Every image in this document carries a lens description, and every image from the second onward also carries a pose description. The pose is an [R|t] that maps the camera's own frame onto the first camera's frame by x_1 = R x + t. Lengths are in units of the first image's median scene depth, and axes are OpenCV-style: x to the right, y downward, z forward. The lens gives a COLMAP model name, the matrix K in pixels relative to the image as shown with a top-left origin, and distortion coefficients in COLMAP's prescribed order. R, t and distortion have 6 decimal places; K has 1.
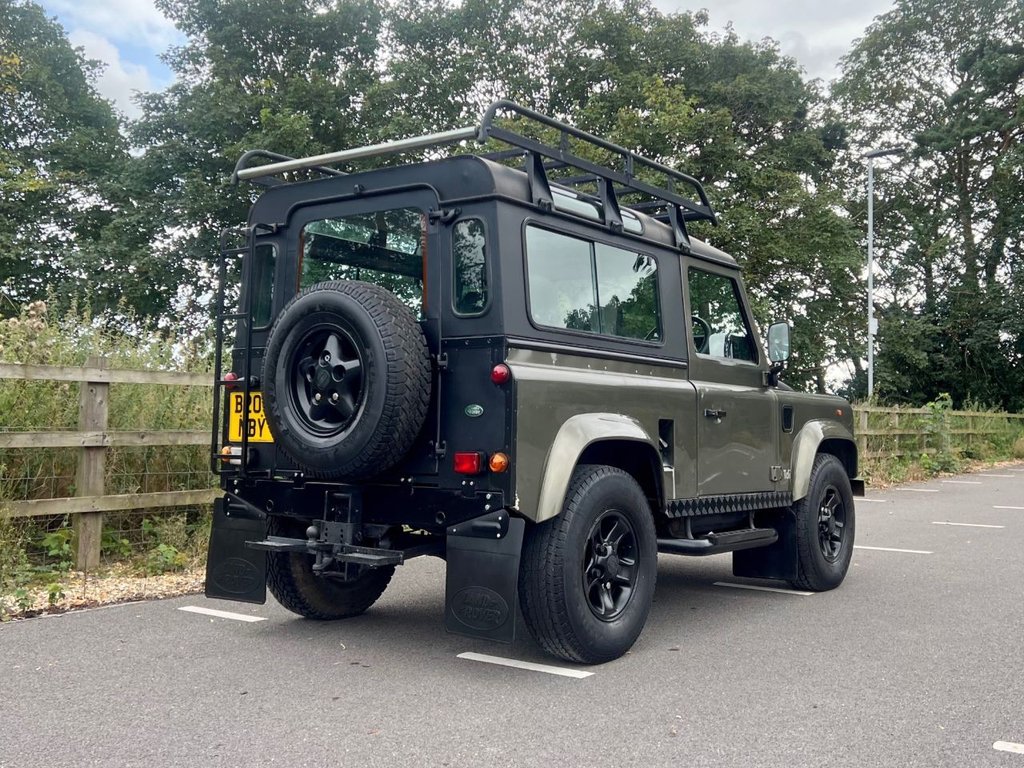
lens RADIAL K [[1073.5, 0, 486.9], [0, 1073.5, 345.9], [0, 0, 1]] dist [0.110288, -0.178665]
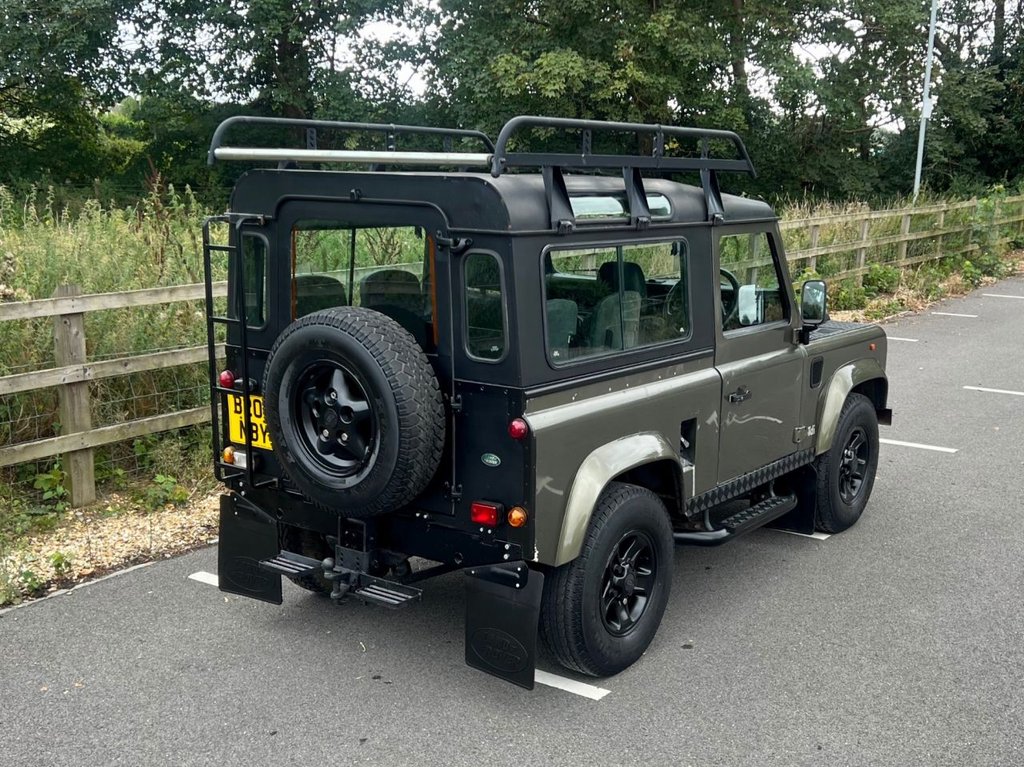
lens RADIAL K [[1175.8, 0, 511.1], [0, 1175.8, 466.6], [0, 0, 1]] dist [0.133193, -0.244401]
pose [[0.999743, -0.014026, 0.017822, -0.010441], [0.008089, 0.954674, 0.297544, -0.203777], [-0.021188, -0.297324, 0.954542, -0.009182]]
